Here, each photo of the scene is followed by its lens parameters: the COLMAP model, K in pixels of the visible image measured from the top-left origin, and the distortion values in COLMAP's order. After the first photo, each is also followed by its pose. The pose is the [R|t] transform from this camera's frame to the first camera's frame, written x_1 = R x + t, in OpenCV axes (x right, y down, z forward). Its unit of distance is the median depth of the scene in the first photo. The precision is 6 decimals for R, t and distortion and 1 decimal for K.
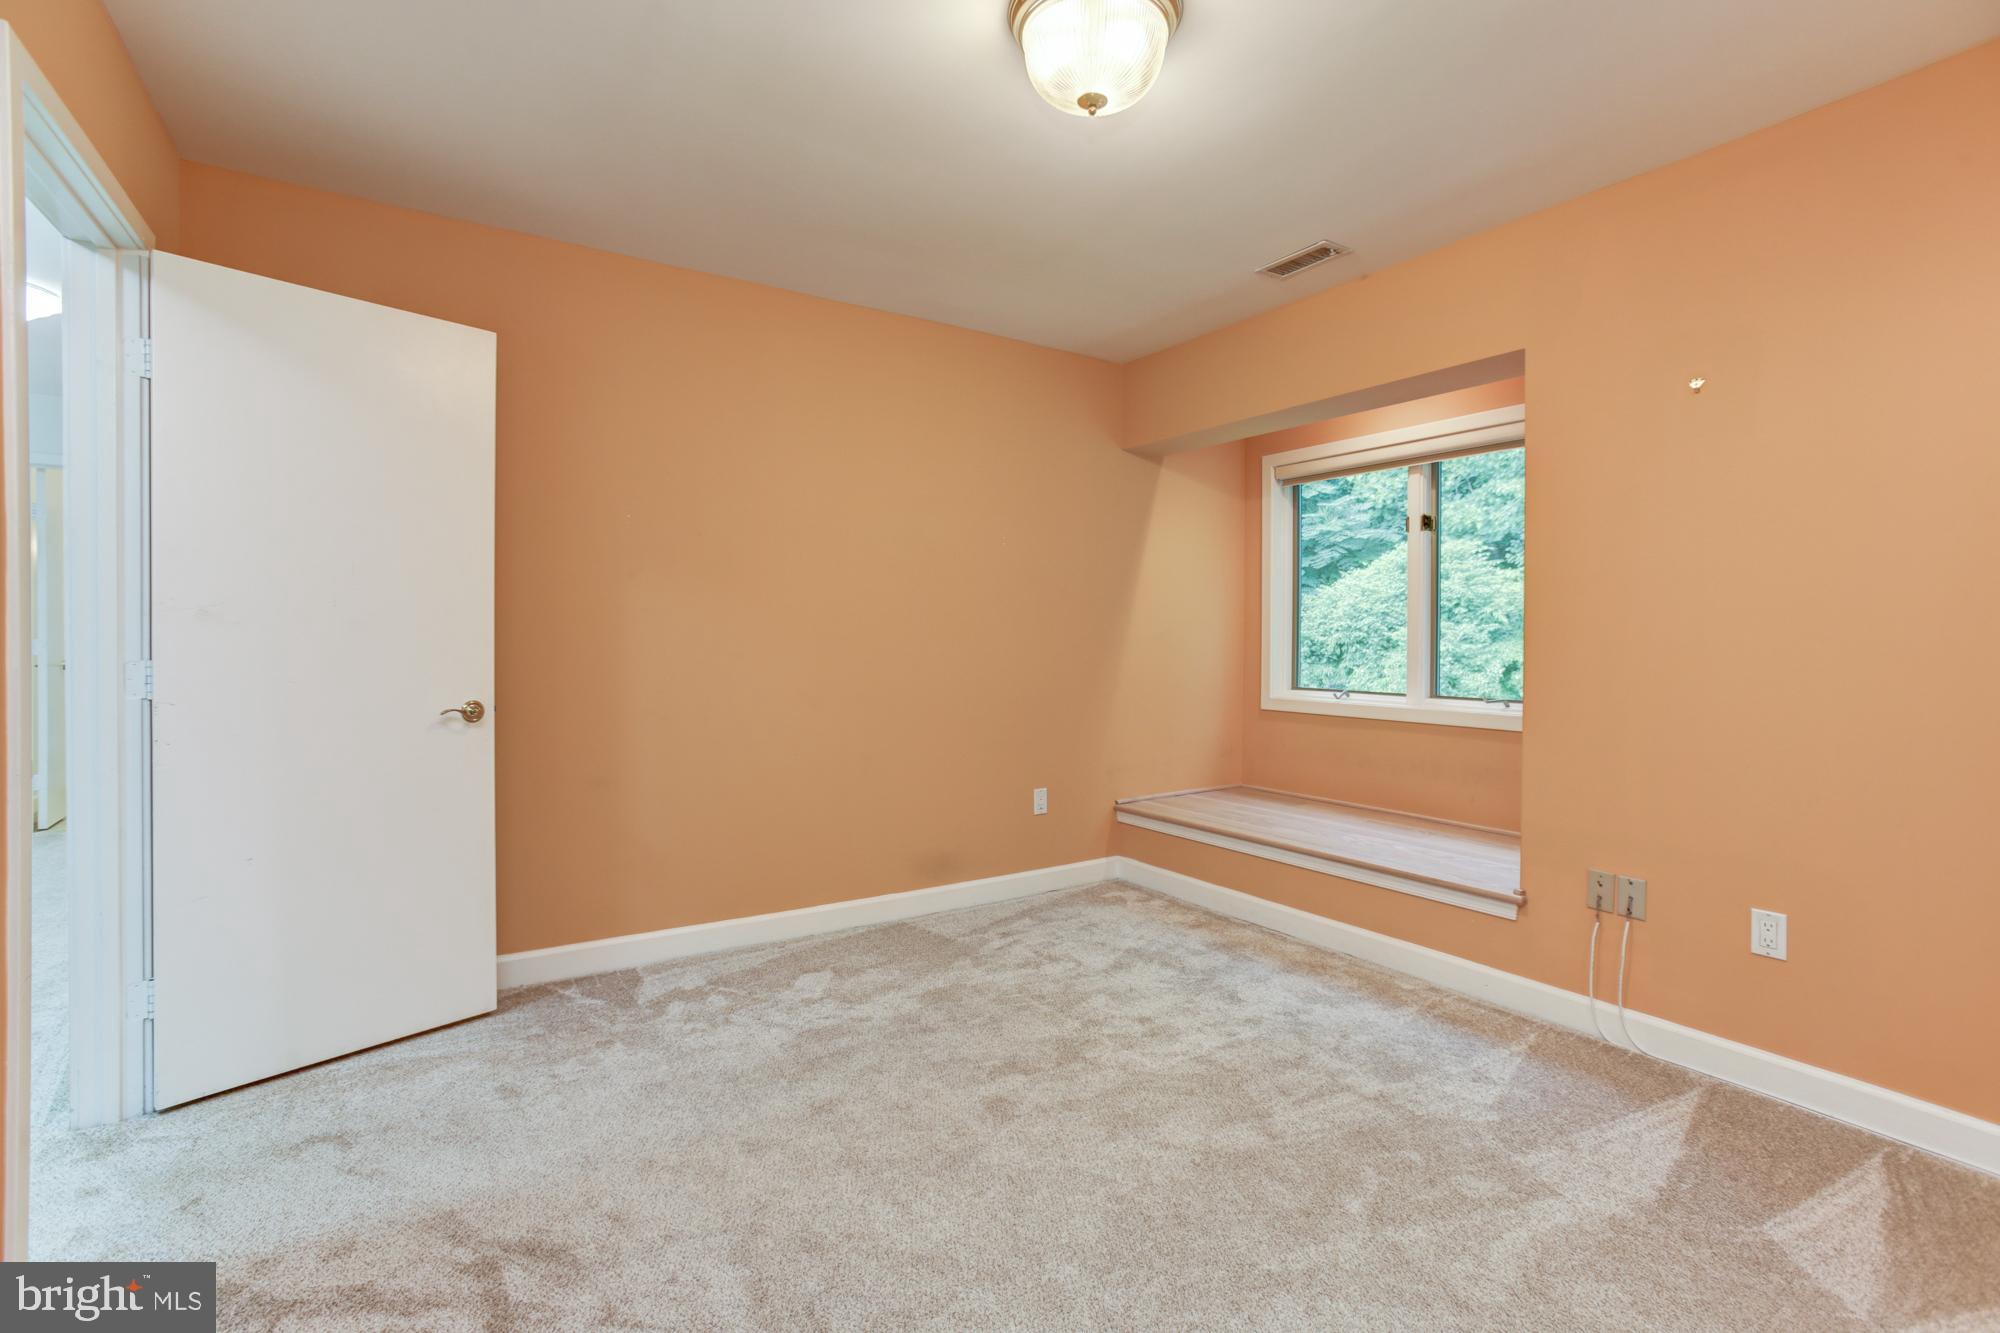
lens RADIAL K [[908.3, 0, 984.1], [0, 908.3, 636.1], [0, 0, 1]] dist [-0.040699, 0.016766]
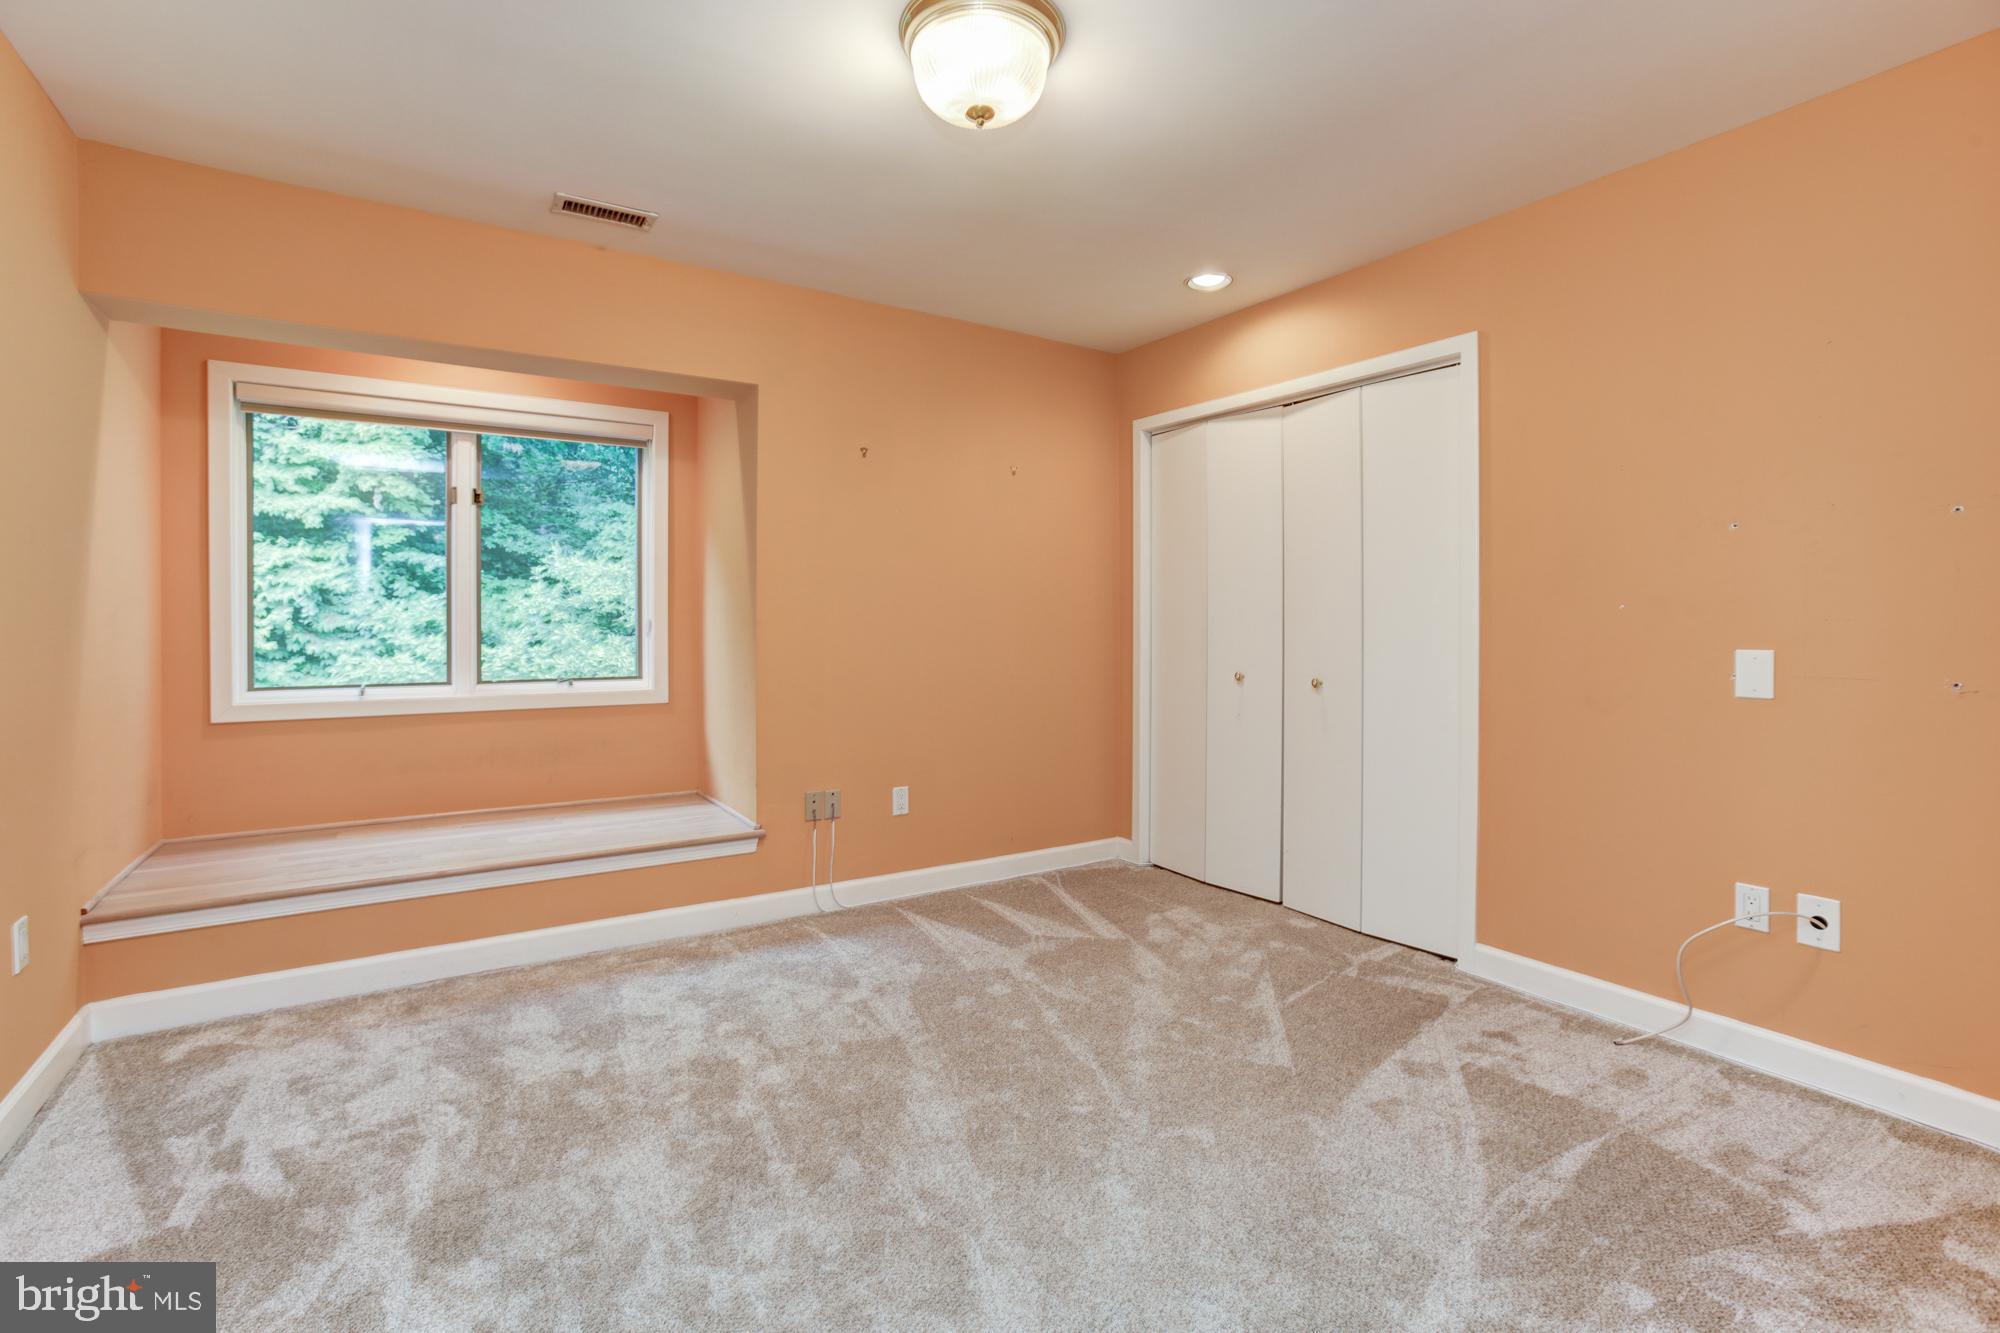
lens RADIAL K [[908.3, 0, 984.1], [0, 908.3, 636.1], [0, 0, 1]] dist [-0.040699, 0.016766]
pose [[-0.014083, -0.012216, 0.999826, -0.585363], [-0.004661, 0.999915, 0.012152, 0.003882], [-0.999890, -0.004489, -0.014139, 0.634215]]
